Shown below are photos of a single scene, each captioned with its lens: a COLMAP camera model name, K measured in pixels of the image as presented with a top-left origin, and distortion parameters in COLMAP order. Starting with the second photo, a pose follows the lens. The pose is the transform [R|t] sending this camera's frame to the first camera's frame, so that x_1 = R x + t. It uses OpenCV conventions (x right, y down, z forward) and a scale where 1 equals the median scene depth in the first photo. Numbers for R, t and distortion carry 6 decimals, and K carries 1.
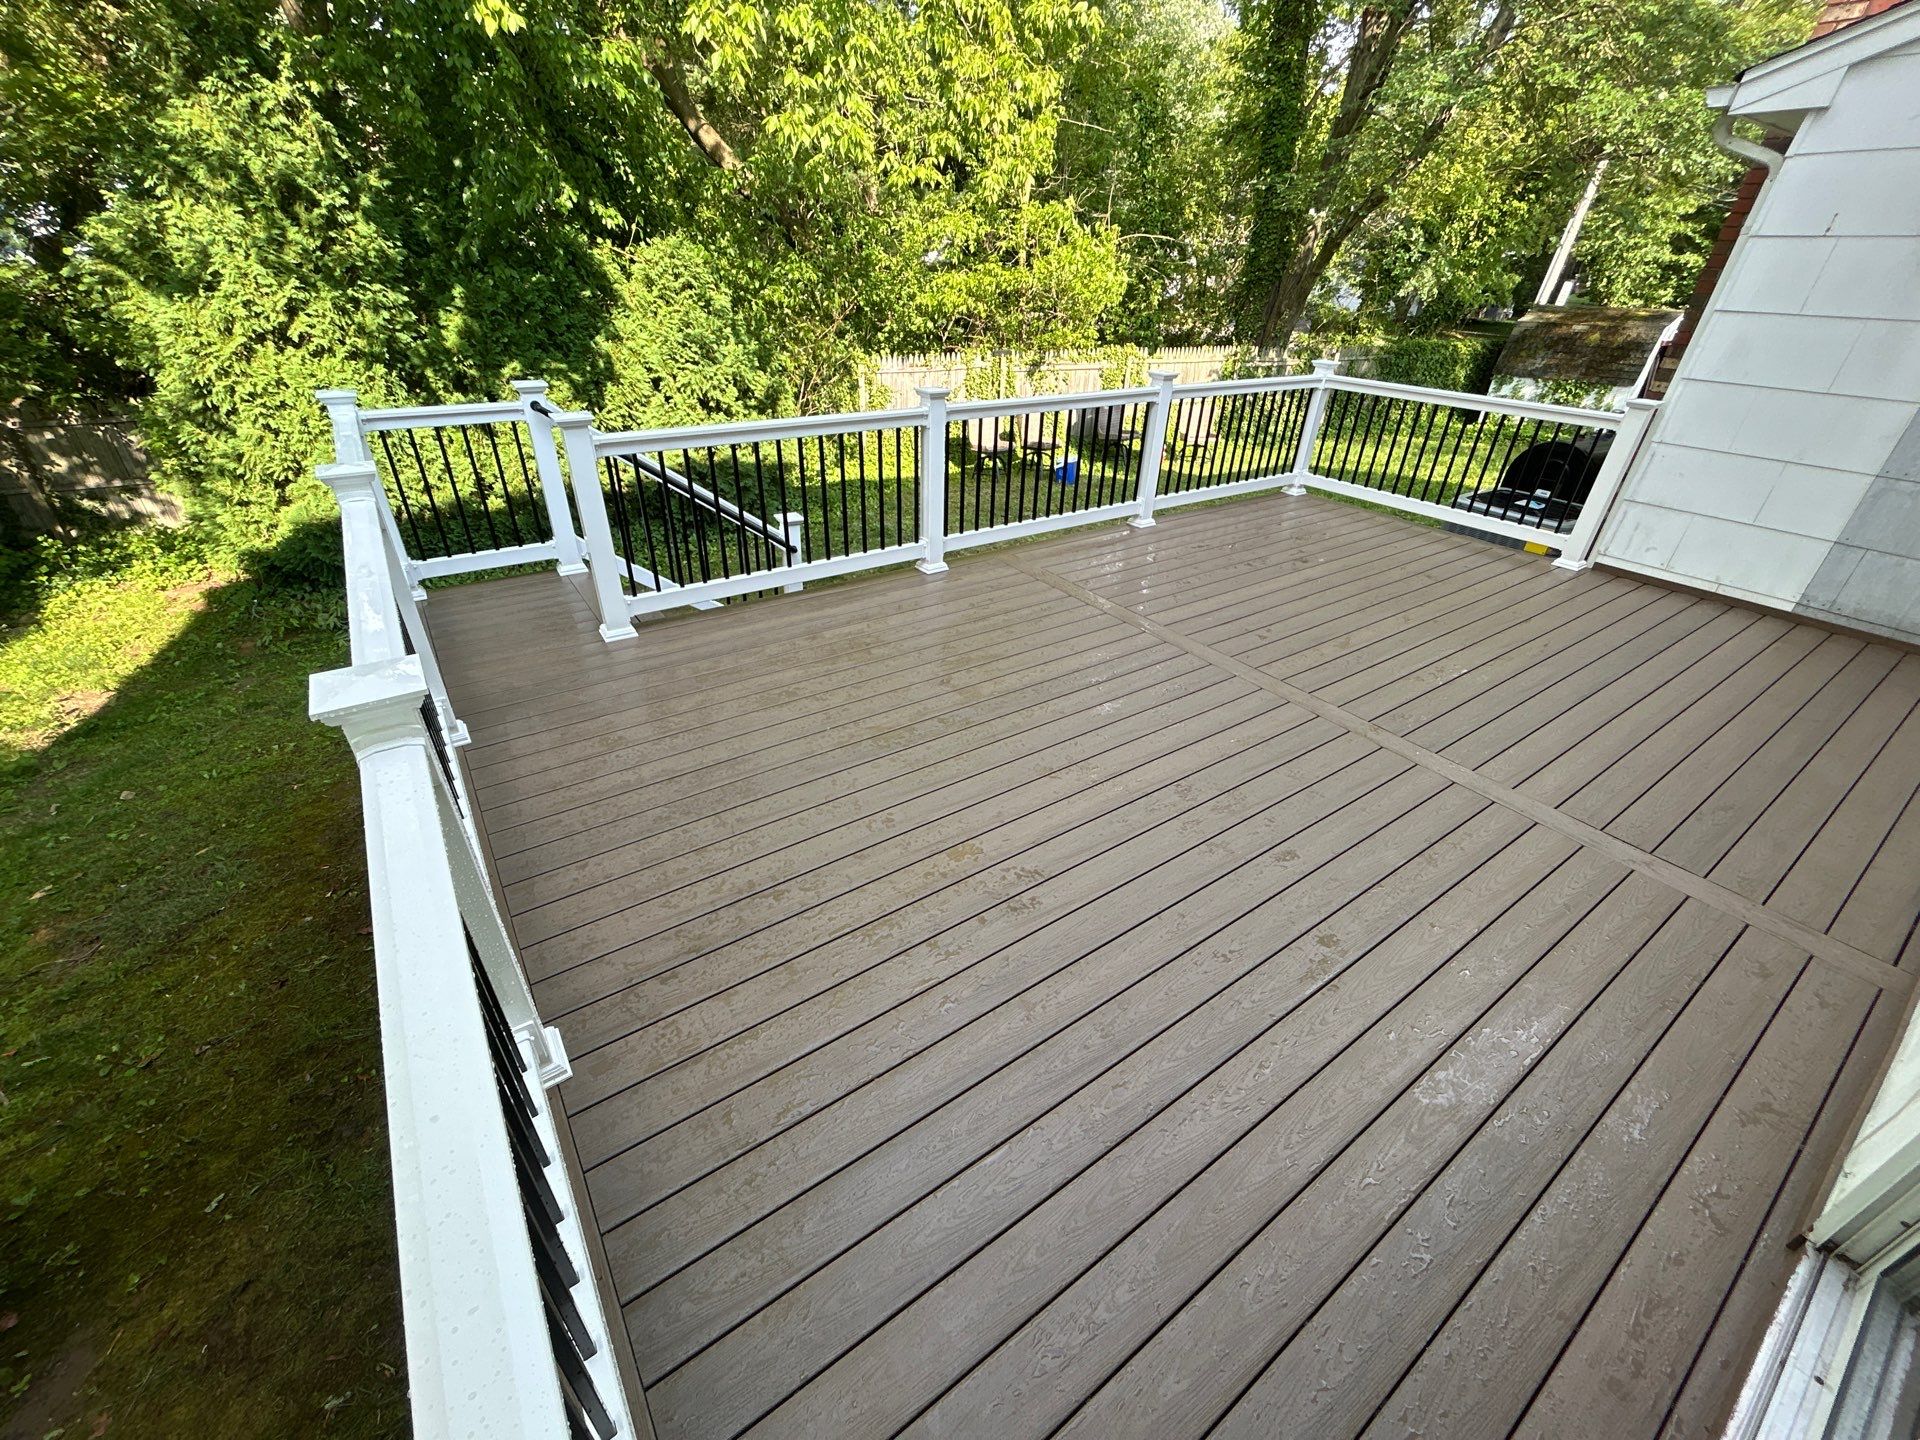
lens RADIAL K [[770.4, 0, 948.4], [0, 770.4, 726.2], [0, 0, 1]] dist [-0.002050, 0.001209]
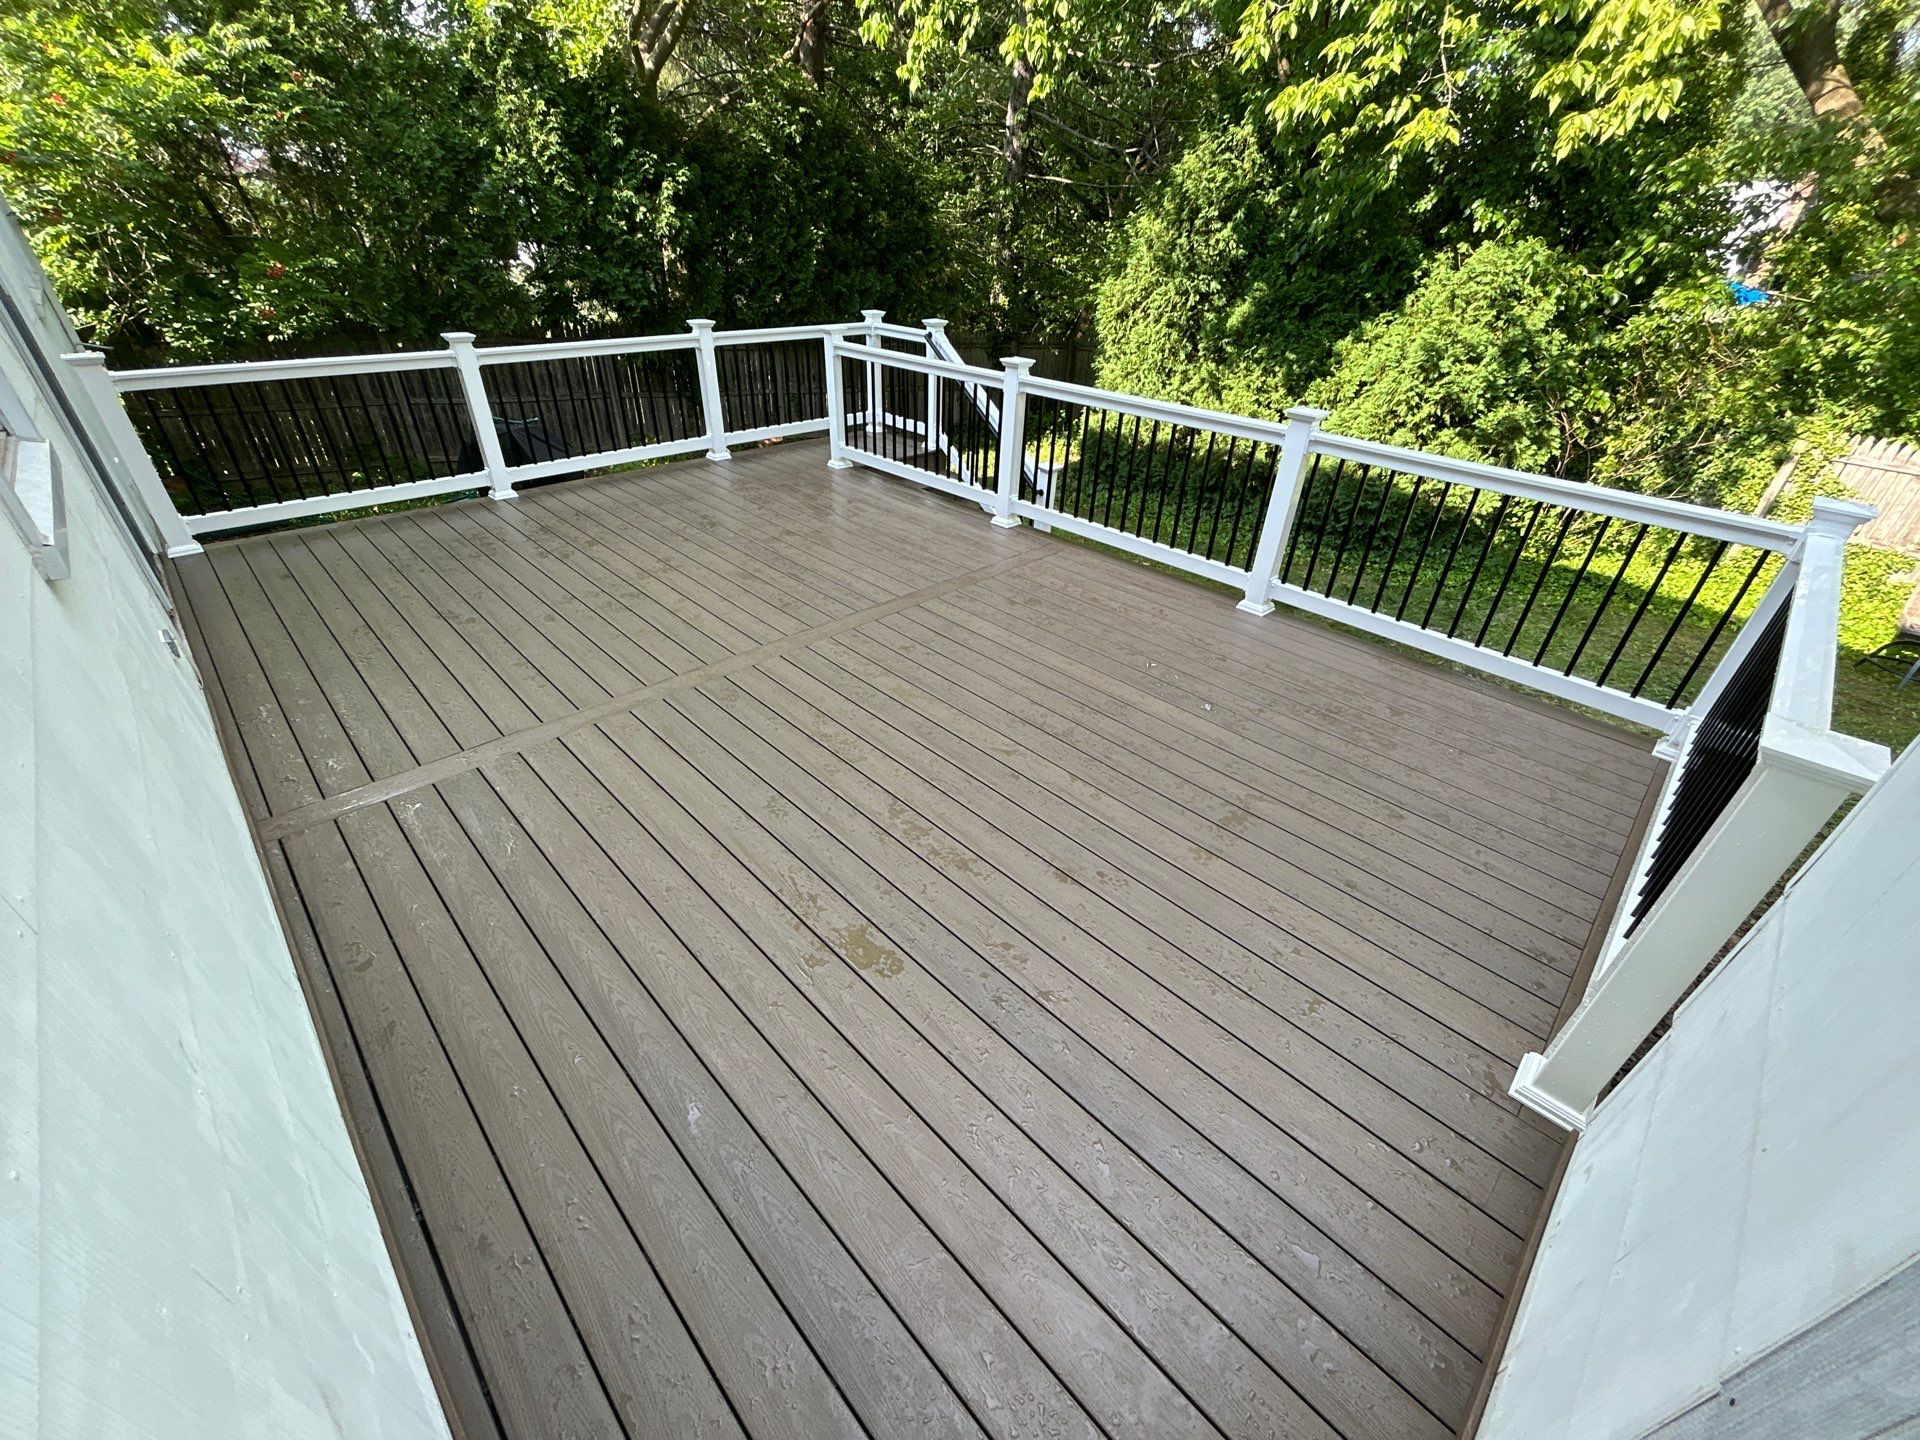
lens RADIAL K [[770.4, 0, 950.5], [0, 770.4, 716.7], [0, 0, 1]] dist [-0.002050, 0.001209]
pose [[0.174723, 0.512525, -0.840708, 0.989942], [-0.539595, 0.764049, 0.353648, -0.326098], [0.823595, 0.391851, 0.410053, 0.568148]]
